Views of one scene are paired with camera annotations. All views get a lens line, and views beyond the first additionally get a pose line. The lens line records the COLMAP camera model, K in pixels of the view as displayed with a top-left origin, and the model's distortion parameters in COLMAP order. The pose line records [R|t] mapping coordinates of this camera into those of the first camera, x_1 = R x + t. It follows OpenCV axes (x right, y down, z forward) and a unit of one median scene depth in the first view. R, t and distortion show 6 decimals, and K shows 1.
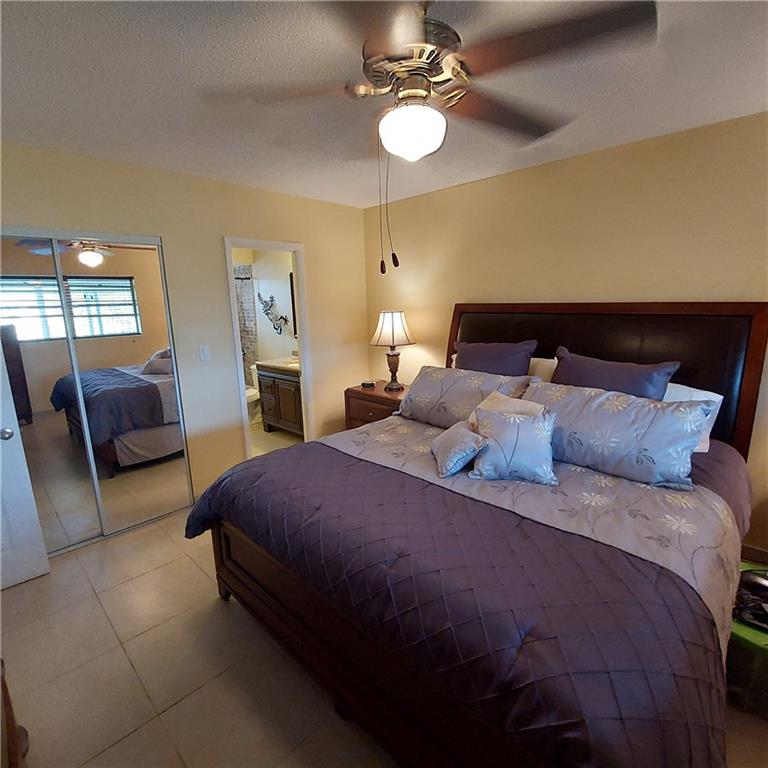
lens RADIAL K [[404.5, 0, 384.0], [0, 404.5, 384.0], [0, 0, 1]] dist [-0.023187, 0.000682]
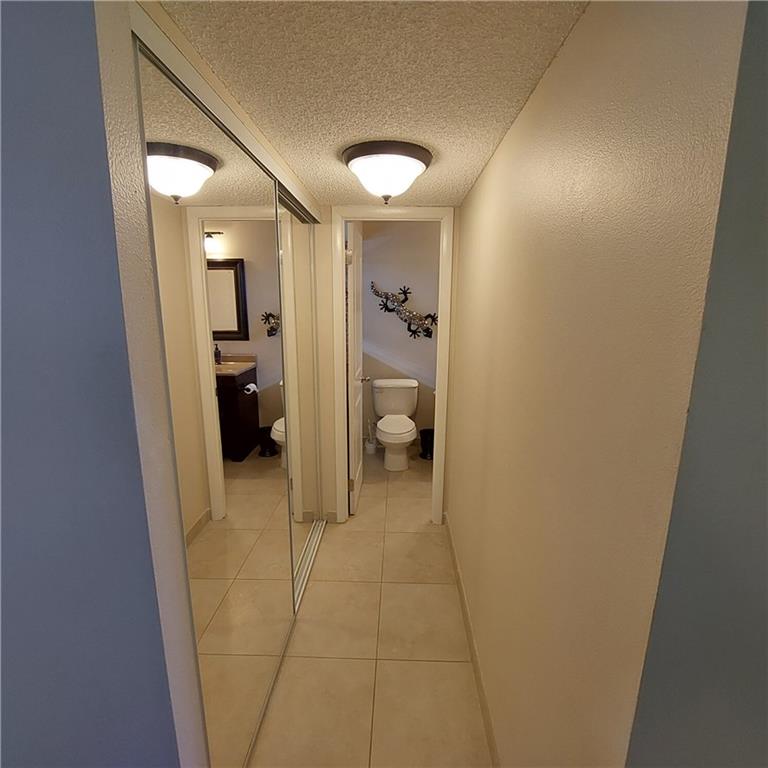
lens RADIAL K [[404.5, 0, 384.0], [0, 404.5, 384.0], [0, 0, 1]] dist [-0.023187, 0.000682]
pose [[0.751280, -0.098817, 0.652544, -0.805569], [0.108191, 0.993792, 0.025932, -0.062544], [-0.651056, 0.051117, 0.757307, 0.461478]]
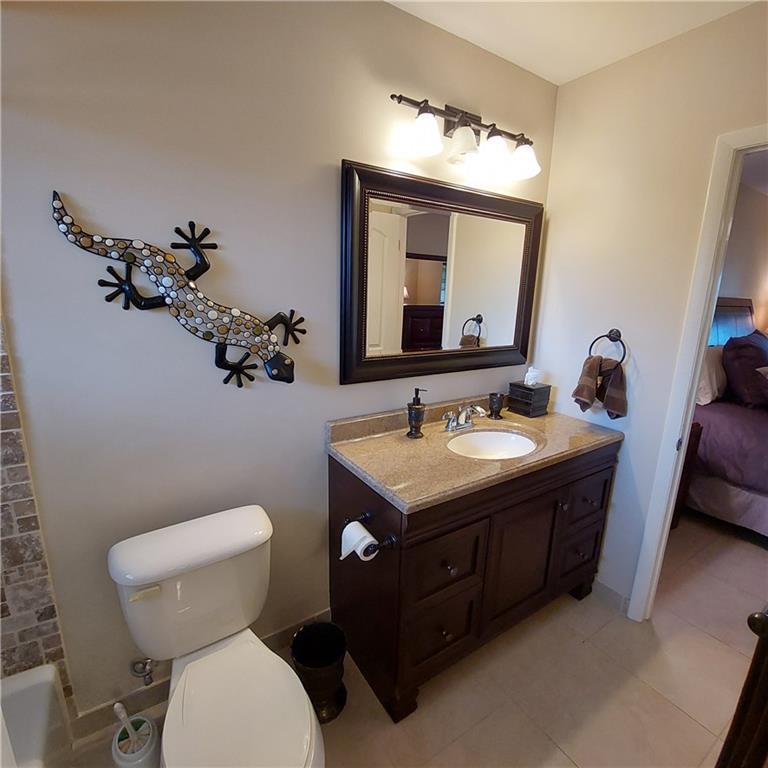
lens RADIAL K [[404.5, 0, 384.0], [0, 404.5, 384.0], [0, 0, 1]] dist [-0.023187, 0.000682]
pose [[0.236441, -0.189165, 0.953054, -0.478782], [0.163502, 0.974625, 0.152884, -0.147046], [-0.957791, 0.119679, 0.261370, 0.840079]]
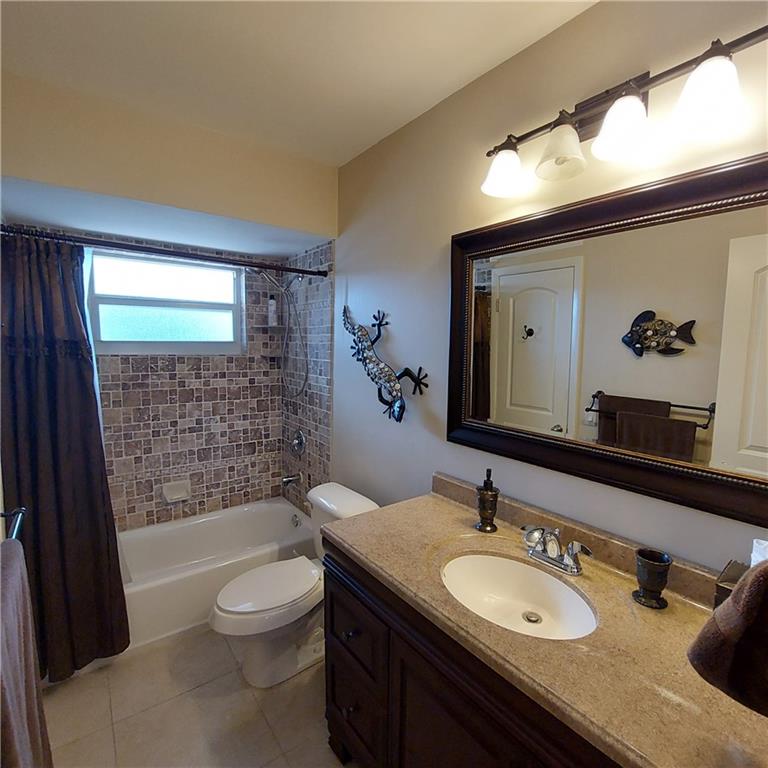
lens RADIAL K [[404.5, 0, 384.0], [0, 404.5, 384.0], [0, 0, 1]] dist [-0.023187, 0.000682]
pose [[0.984404, 0.058101, -0.166054, -0.207493], [-0.075997, 0.991719, -0.103531, -0.114195], [0.158663, 0.114536, 0.980667, 0.638870]]
